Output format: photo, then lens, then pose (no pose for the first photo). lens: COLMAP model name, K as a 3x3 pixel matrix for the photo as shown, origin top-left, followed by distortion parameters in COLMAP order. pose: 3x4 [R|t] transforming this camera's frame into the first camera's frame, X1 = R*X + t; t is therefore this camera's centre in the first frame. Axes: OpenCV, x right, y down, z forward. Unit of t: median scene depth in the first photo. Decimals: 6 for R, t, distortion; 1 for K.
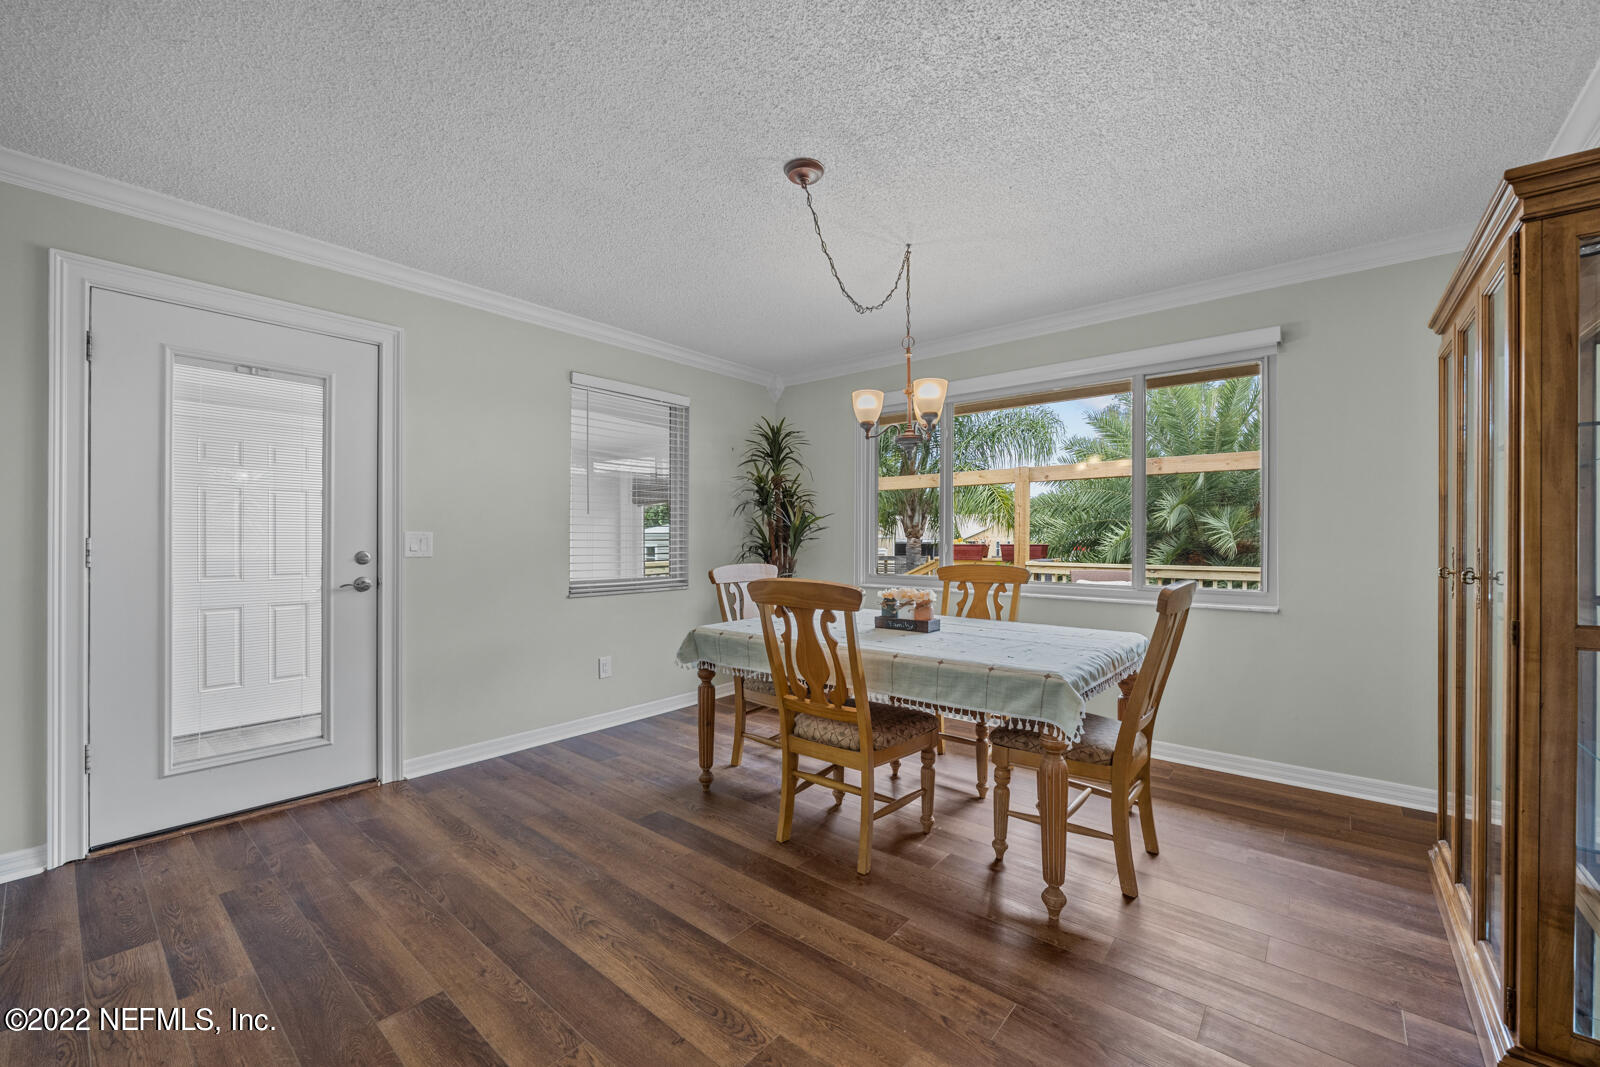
lens RADIAL K [[651.5, 0, 800.5], [0, 651.5, 560.3], [0, 0, 1]] dist [-0.002392, -0.000071]
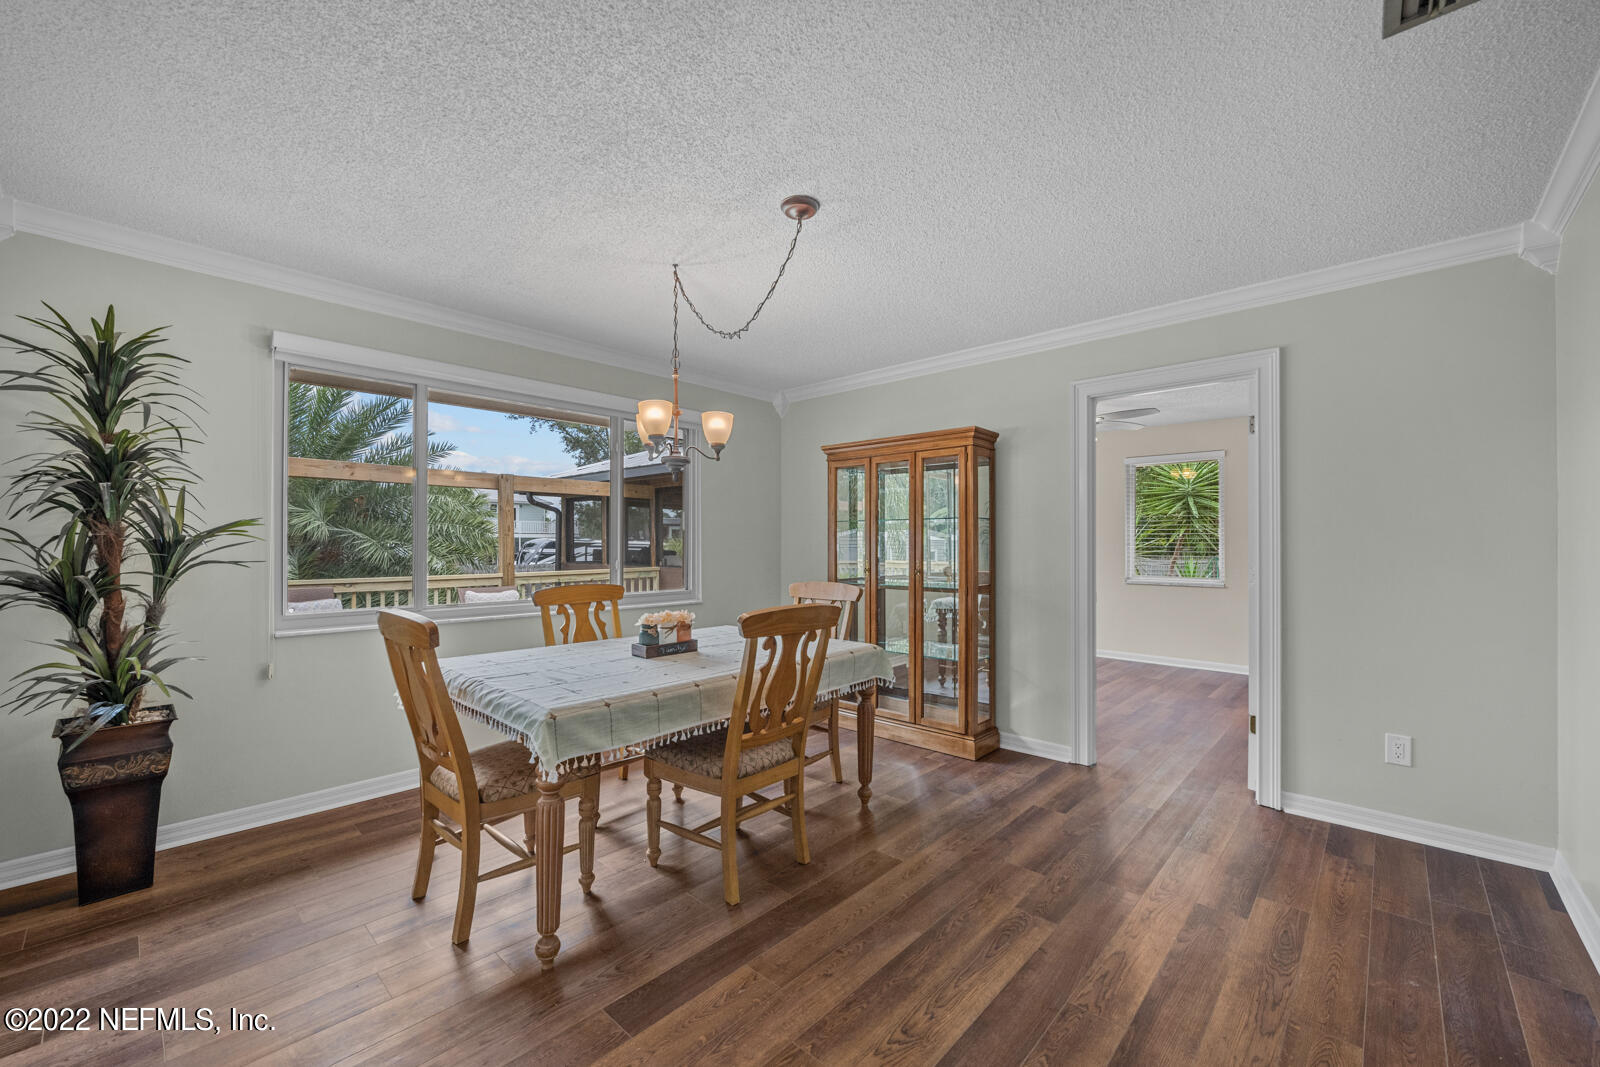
lens RADIAL K [[651.5, 0, 800.5], [0, 651.5, 560.3], [0, 0, 1]] dist [-0.002392, -0.000071]
pose [[0.018695, -0.017197, 0.999677, -1.027372], [0.021632, 0.999625, 0.016792, -0.058342], [-0.999591, 0.021311, 0.019060, 0.990456]]
